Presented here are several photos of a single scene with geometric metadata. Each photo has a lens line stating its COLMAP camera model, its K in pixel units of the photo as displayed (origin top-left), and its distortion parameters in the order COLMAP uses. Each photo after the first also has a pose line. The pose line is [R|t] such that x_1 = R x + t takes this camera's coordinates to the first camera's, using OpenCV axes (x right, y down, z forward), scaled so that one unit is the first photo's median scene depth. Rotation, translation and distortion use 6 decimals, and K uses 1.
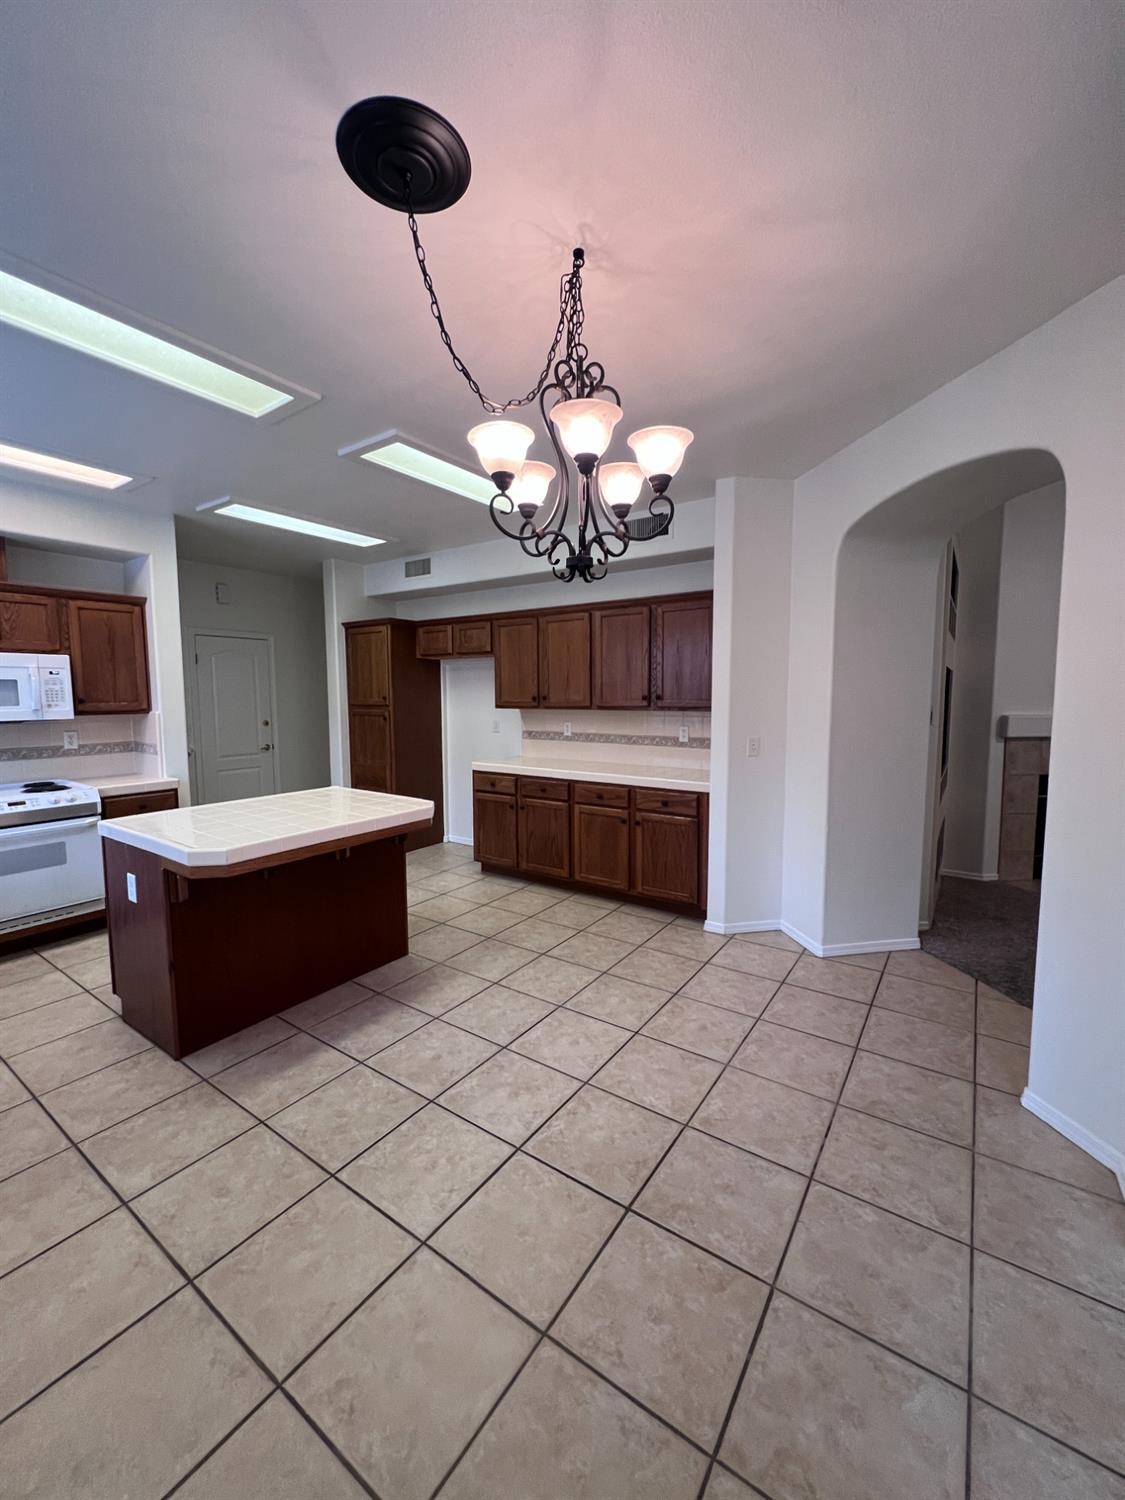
lens RADIAL K [[597.9, 0, 565.3], [0, 597.9, 750.1], [0, 0, 1]] dist [0.000429, 0.000232]
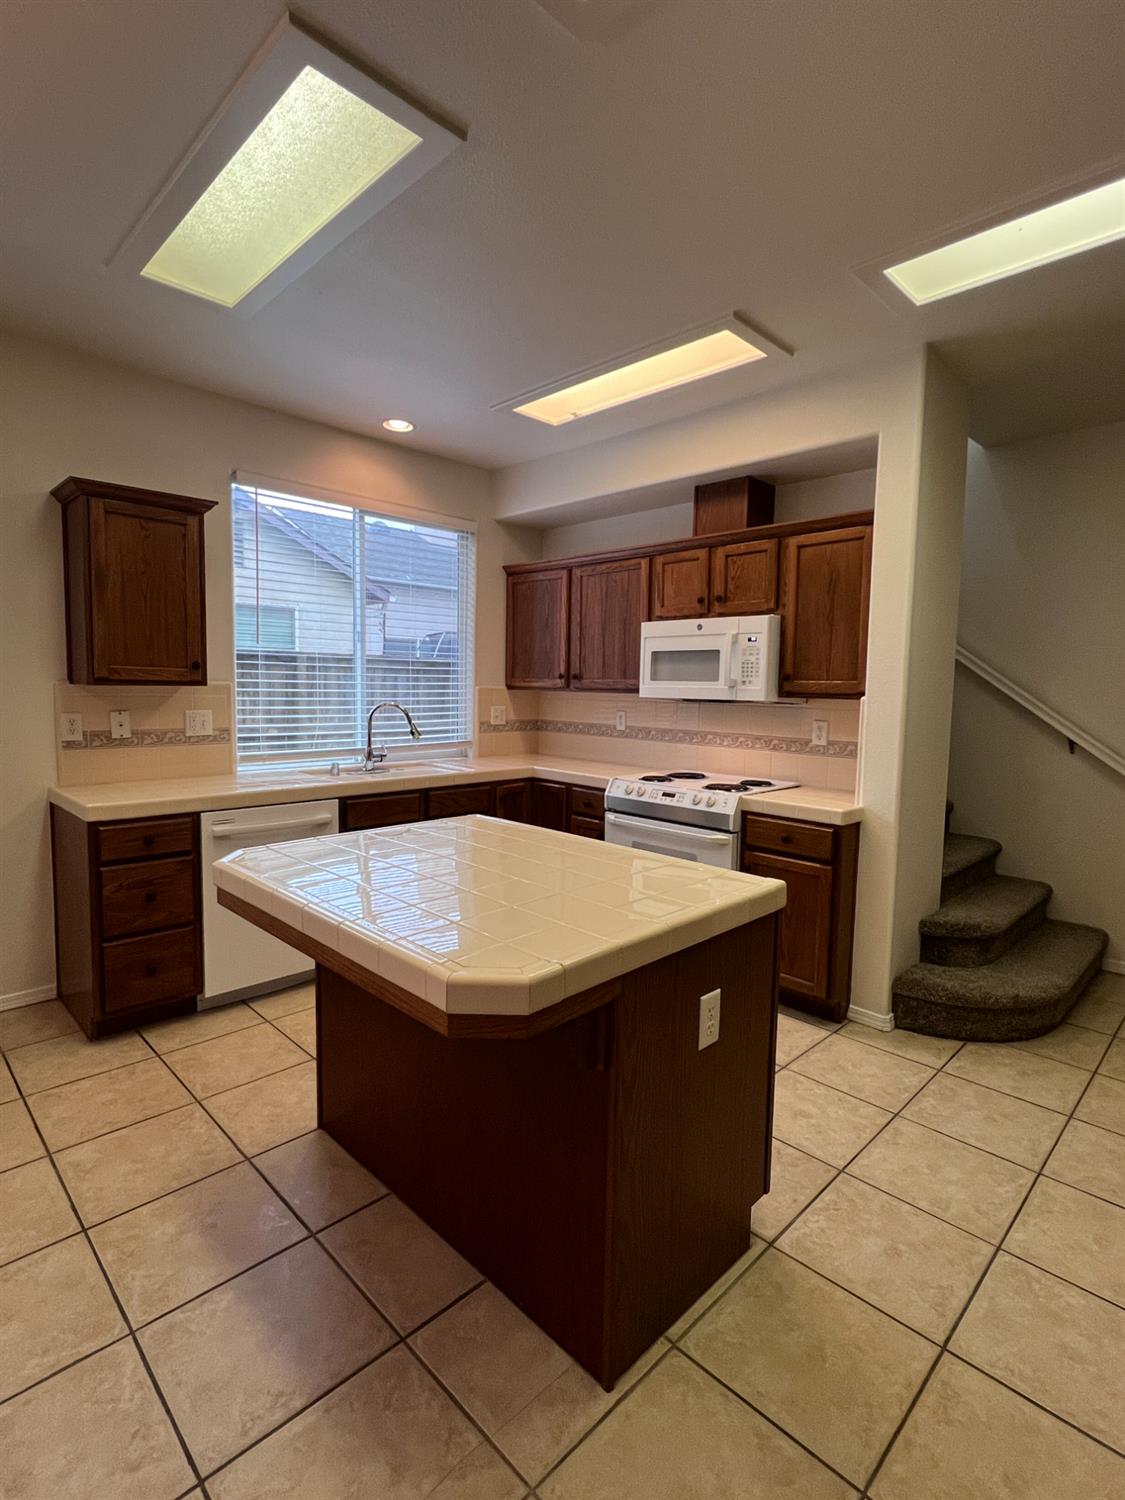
lens RADIAL K [[732.3, 0, 561.6], [0, 732.3, 755.2], [0, 0, 1]] dist [0.002733, 0.000302]
pose [[-0.183594, 0.094782, -0.978422, 0.112455], [-0.109327, 0.987197, 0.116146, -0.062804], [0.976904, 0.128292, -0.170882, 0.903539]]
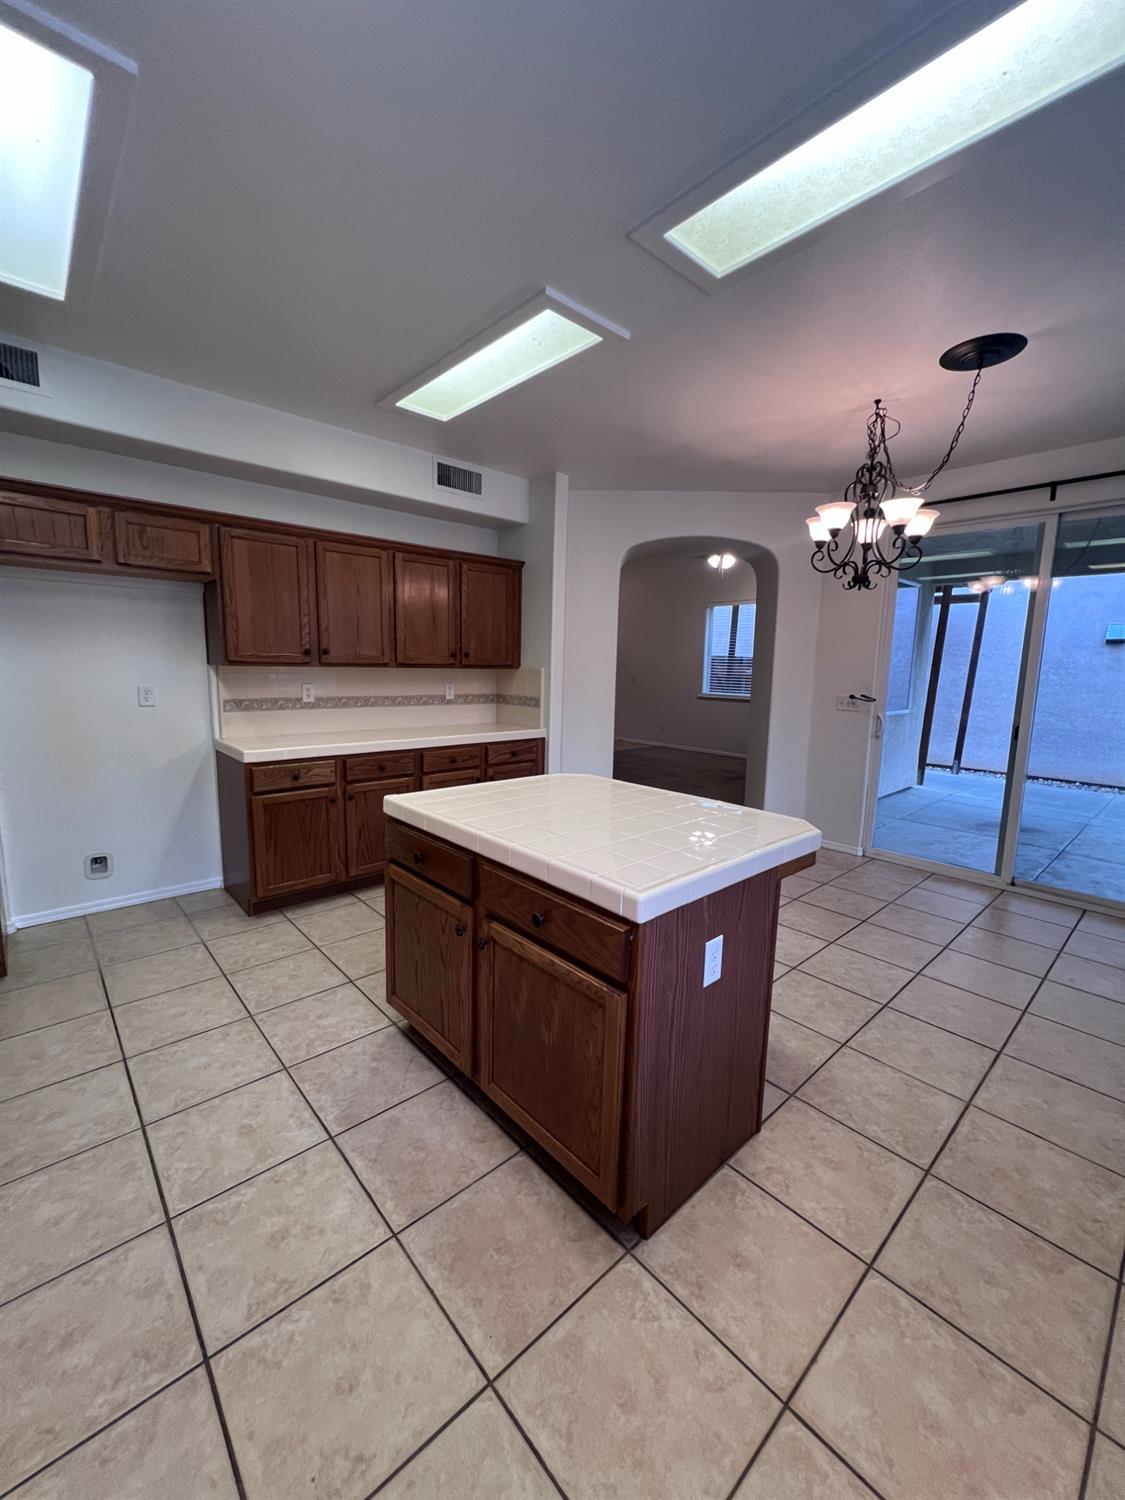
lens RADIAL K [[597.9, 0, 561.9], [0, 597.9, 749.7], [0, 0, 1]] dist [0.000429, 0.000232]
pose [[0.227959, -0.131246, 0.964785, -0.886299], [0.066353, 0.990664, 0.119088, -0.043799], [-0.971407, 0.036869, 0.234539, 0.673646]]
